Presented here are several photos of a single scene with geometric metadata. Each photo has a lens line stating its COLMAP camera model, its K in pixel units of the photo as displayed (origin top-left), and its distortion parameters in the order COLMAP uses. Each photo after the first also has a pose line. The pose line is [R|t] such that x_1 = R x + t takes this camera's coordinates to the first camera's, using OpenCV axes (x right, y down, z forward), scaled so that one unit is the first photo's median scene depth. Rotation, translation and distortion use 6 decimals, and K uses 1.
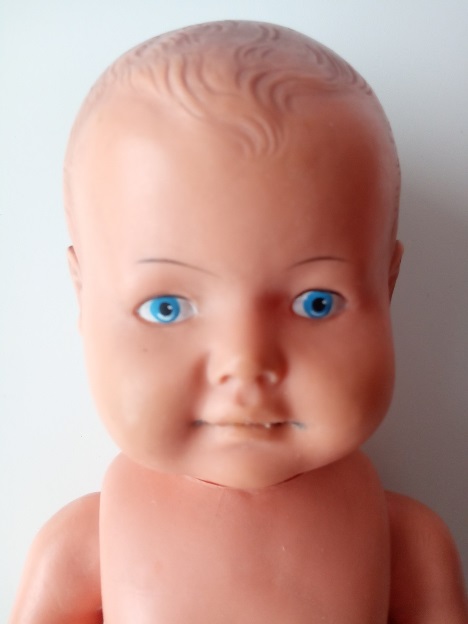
lens RADIAL K [[524.8, 0, 234.0], [0, 524.8, 312.0], [0, 0, 1]] dist [0.140110, -0.299208]
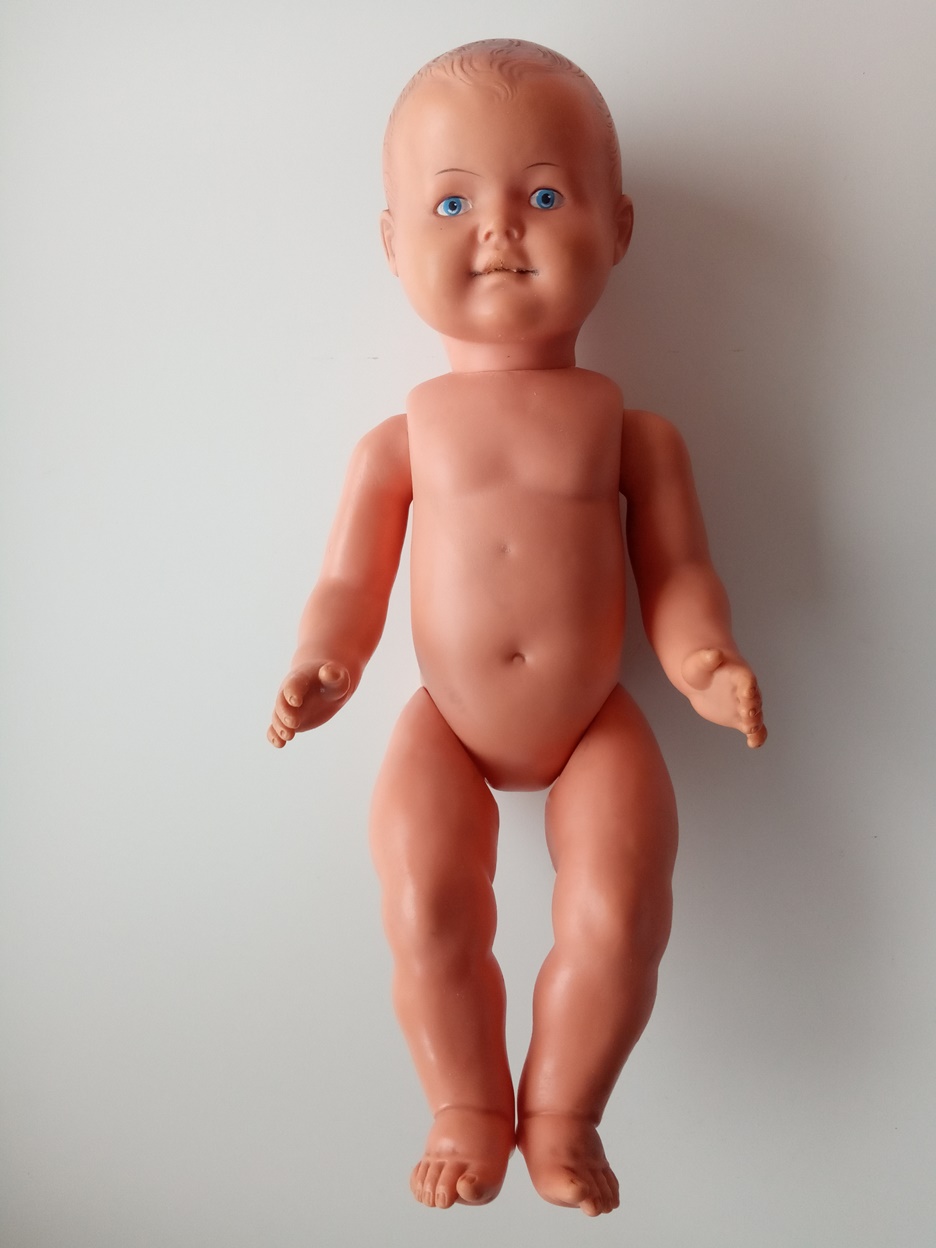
lens RADIAL K [[1049.6, 0, 468.0], [0, 1049.6, 624.0], [0, 0, 1]] dist [0.140110, -0.299208]
pose [[0.993986, -0.020274, -0.107613, 0.258690], [0.013618, 0.997969, -0.062232, 1.561790], [0.108656, 0.060392, 0.992243, -2.305919]]
